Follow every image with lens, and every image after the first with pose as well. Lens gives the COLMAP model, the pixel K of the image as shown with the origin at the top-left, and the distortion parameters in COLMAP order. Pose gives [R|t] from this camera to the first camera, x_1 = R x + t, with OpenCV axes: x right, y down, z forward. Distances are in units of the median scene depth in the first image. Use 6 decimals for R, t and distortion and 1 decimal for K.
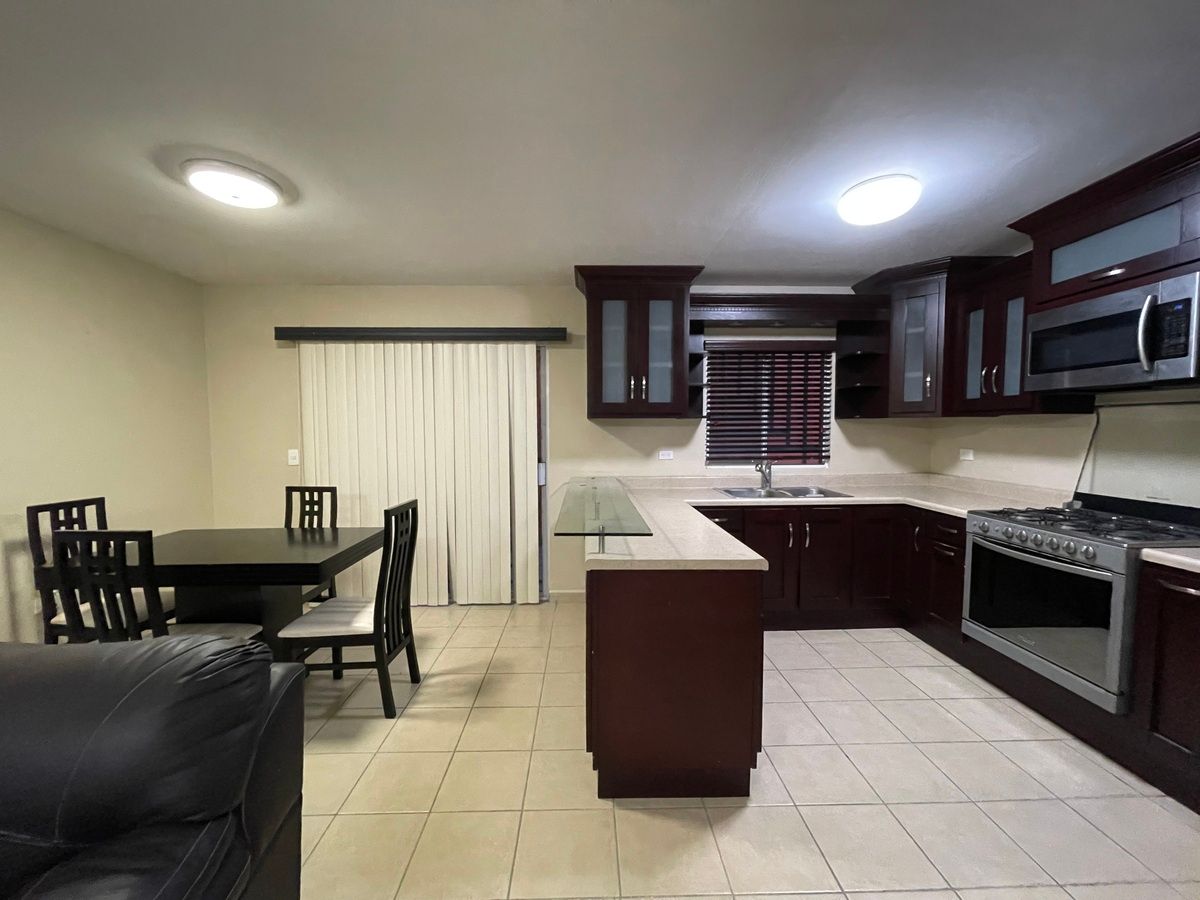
lens RADIAL K [[484.6, 0, 599.8], [0, 484.6, 455.1], [0, 0, 1]] dist [-0.008405, 0.003502]
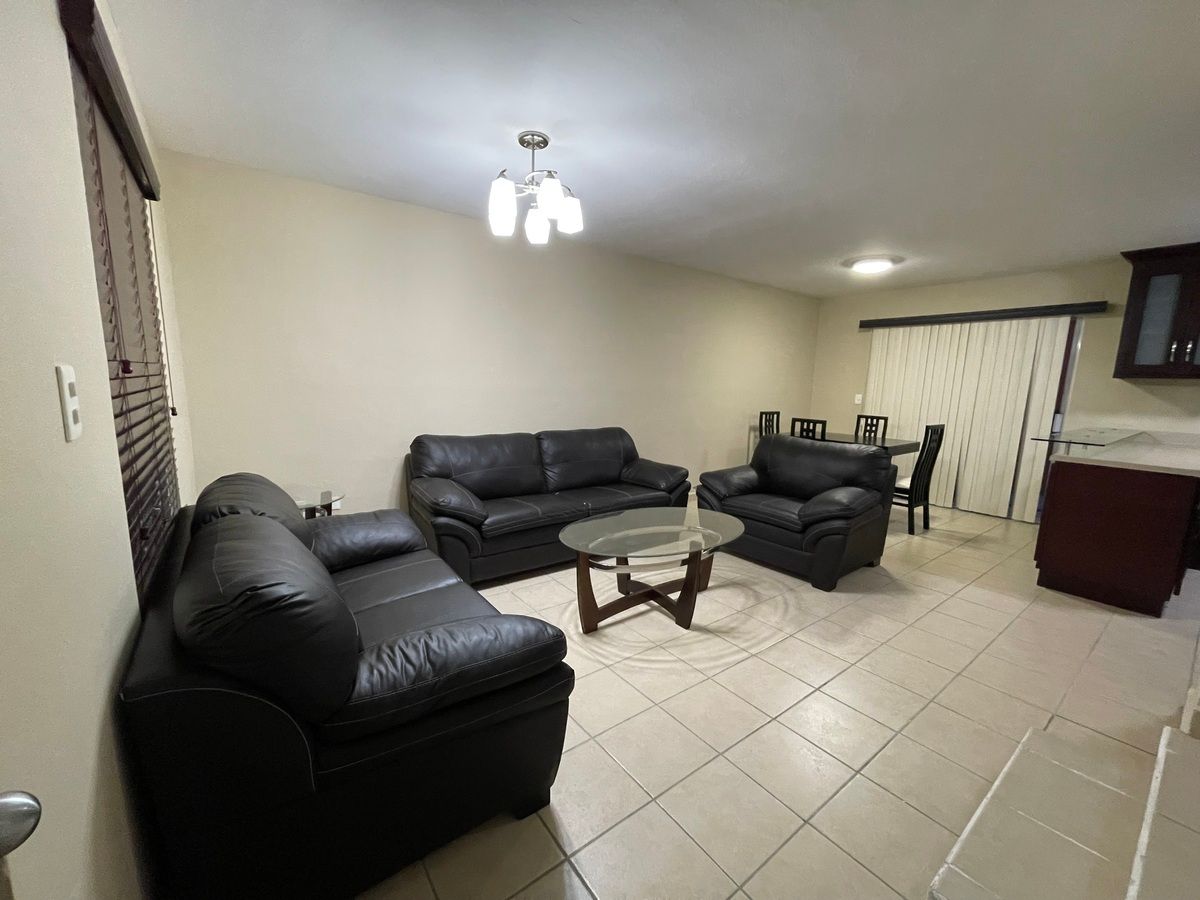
lens RADIAL K [[484.6, 0, 594.2], [0, 484.6, 461.2], [0, 0, 1]] dist [-0.008405, 0.003502]
pose [[0.572869, 0.150835, -0.805649, 0.240694], [-0.068862, 0.988304, 0.136066, 0.057040], [0.816749, -0.022469, 0.576556, -0.782551]]
